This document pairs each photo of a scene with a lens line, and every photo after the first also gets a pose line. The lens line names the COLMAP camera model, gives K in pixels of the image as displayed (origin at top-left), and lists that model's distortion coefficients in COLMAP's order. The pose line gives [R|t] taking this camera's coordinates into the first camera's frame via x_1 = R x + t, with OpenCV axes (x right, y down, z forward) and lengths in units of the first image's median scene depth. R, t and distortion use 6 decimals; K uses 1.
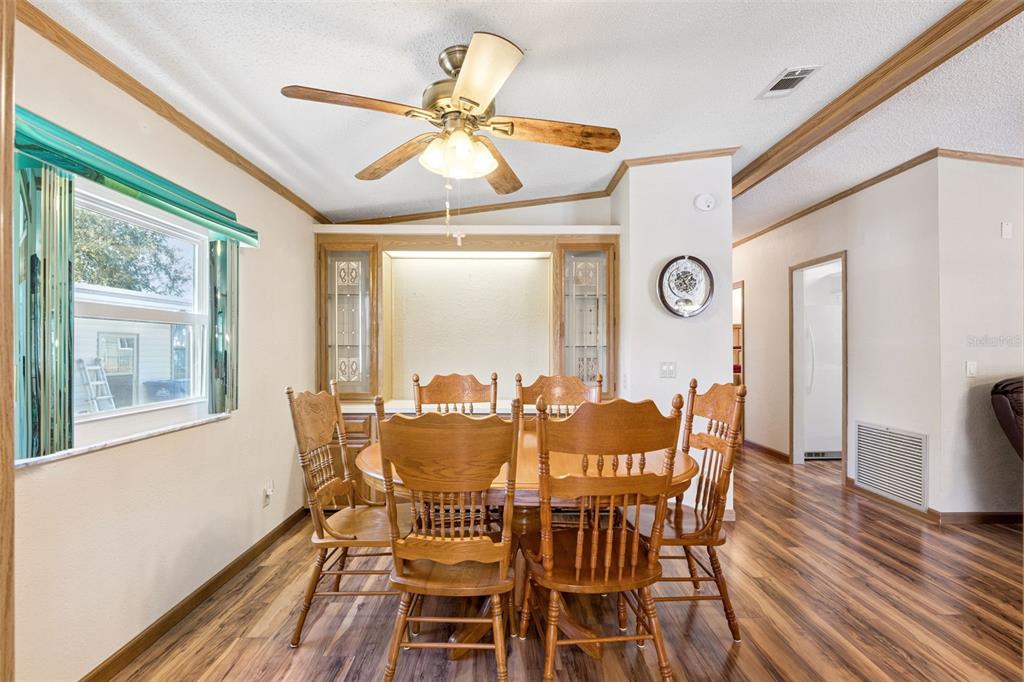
lens RADIAL K [[451.4, 0, 514.6], [0, 451.4, 345.5], [0, 0, 1]] dist [-0.003805, -0.000214]
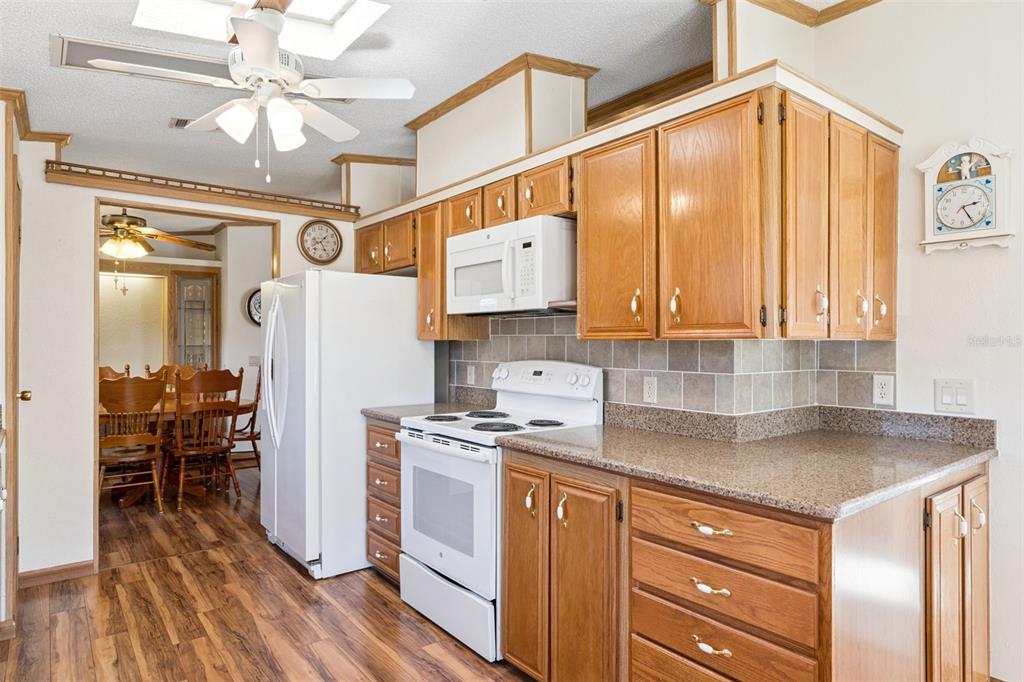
lens RADIAL K [[607.0, 0, 511.9], [0, 607.0, 339.2], [0, 0, 1]] dist [0.000919, -0.000320]
pose [[0.795387, 0.000188, 0.606102, -0.369210], [0.001077, 0.999998, -0.001724, -0.027187], [-0.606101, 0.002024, 0.795385, -2.006065]]
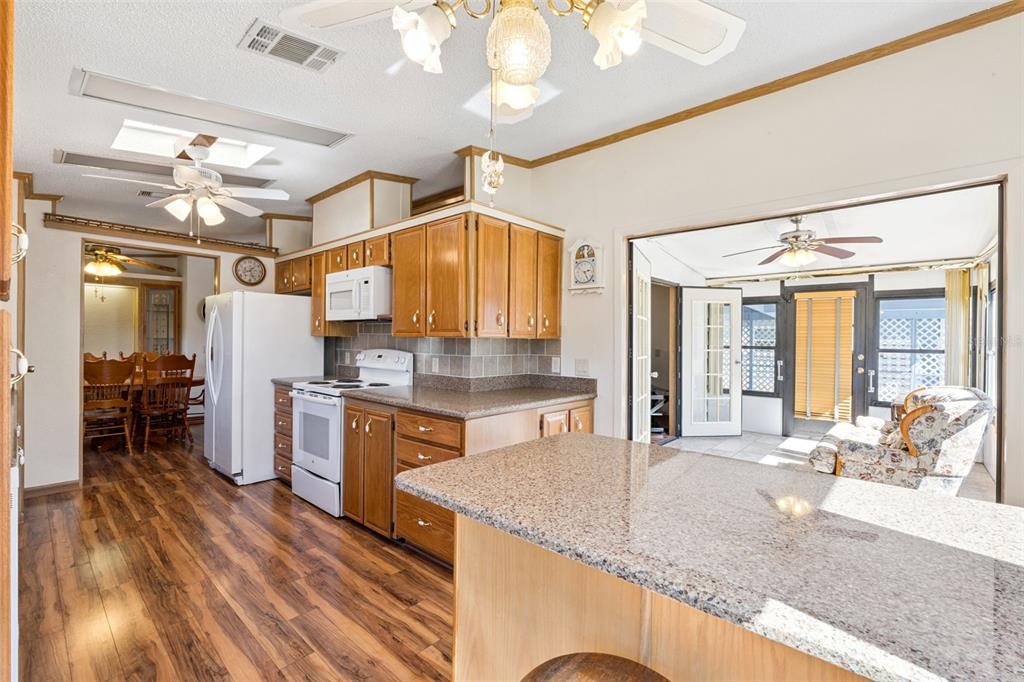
lens RADIAL K [[451.4, 0, 512.6], [0, 451.4, 339.4], [0, 0, 1]] dist [-0.003805, -0.000214]
pose [[0.679292, 0.003938, 0.733858, -0.422914], [-0.009503, 0.999949, 0.003431, -0.028572], [-0.733807, -0.009305, 0.679294, -2.572733]]
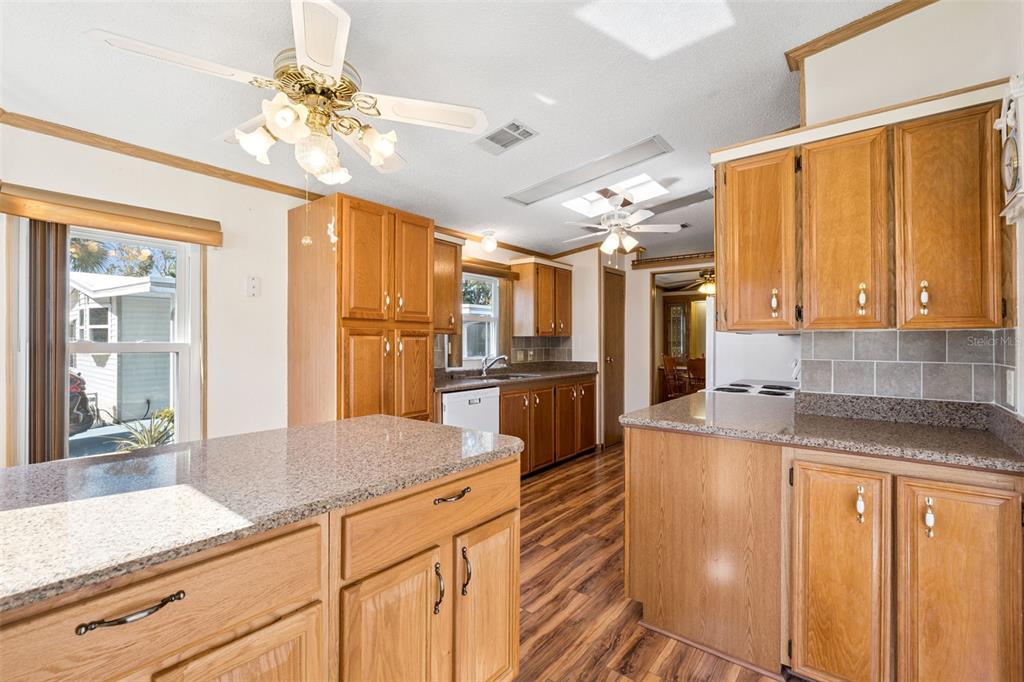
lens RADIAL K [[451.4, 0, 504.0], [0, 451.4, 340.6], [0, 0, 1]] dist [-0.003805, -0.000214]
pose [[0.770179, -0.000717, -0.637827, 0.840261], [-0.001207, 0.999996, -0.002581, -0.004962], [0.637826, 0.002758, 0.770175, -2.654862]]
